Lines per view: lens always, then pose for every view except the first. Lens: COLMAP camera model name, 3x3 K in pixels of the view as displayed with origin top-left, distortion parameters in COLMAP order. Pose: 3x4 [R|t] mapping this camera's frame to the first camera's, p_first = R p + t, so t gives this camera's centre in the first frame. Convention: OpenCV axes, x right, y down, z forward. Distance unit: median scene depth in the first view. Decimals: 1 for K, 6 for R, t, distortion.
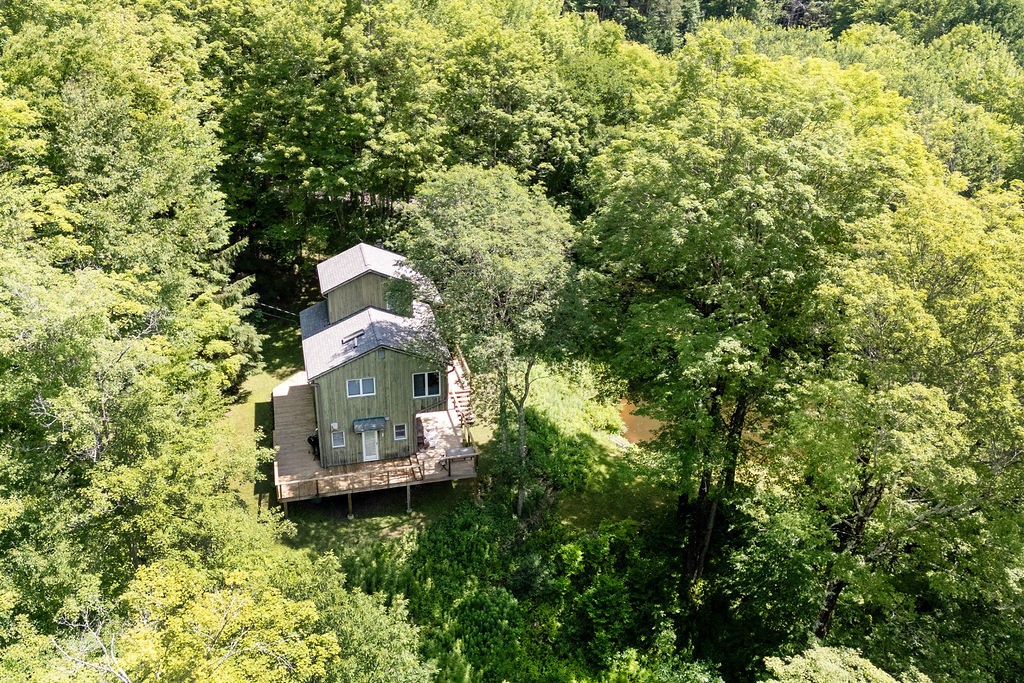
lens RADIAL K [[810.7, 0, 466.9], [0, 810.7, 295.7], [0, 0, 1]] dist [0.004428, -0.004402]
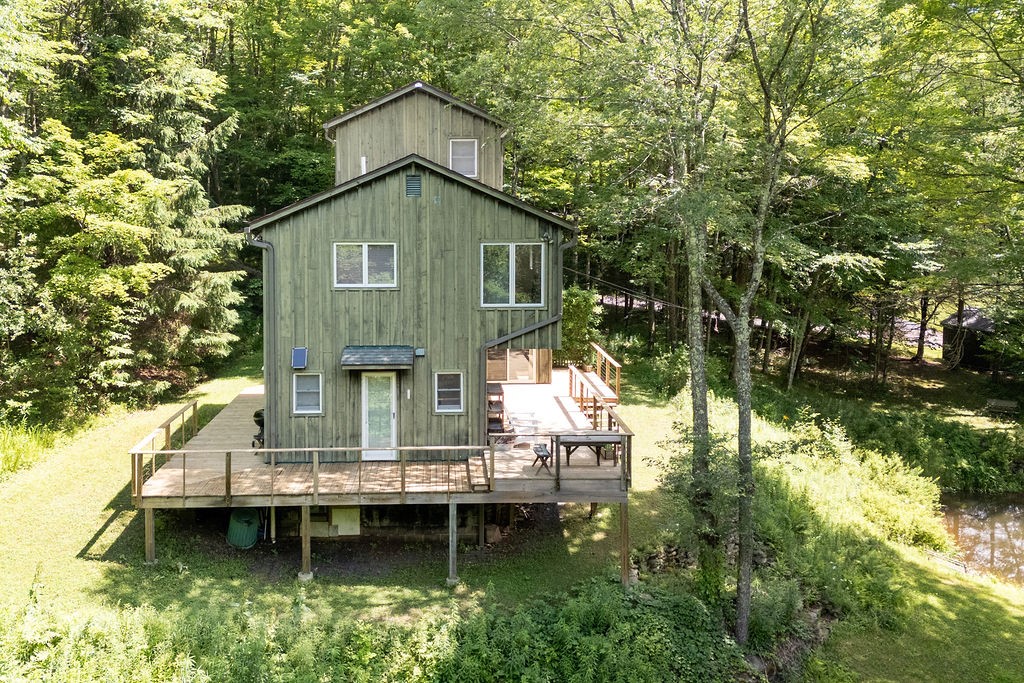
lens RADIAL K [[810.7, 0, 466.9], [0, 810.7, 295.7], [0, 0, 1]] dist [0.004428, -0.004402]
pose [[0.980200, 0.004484, -0.197959, 0.013154], [-0.079212, 0.925142, -0.371265, 0.284727], [0.181475, 0.379595, 0.907180, 0.597140]]
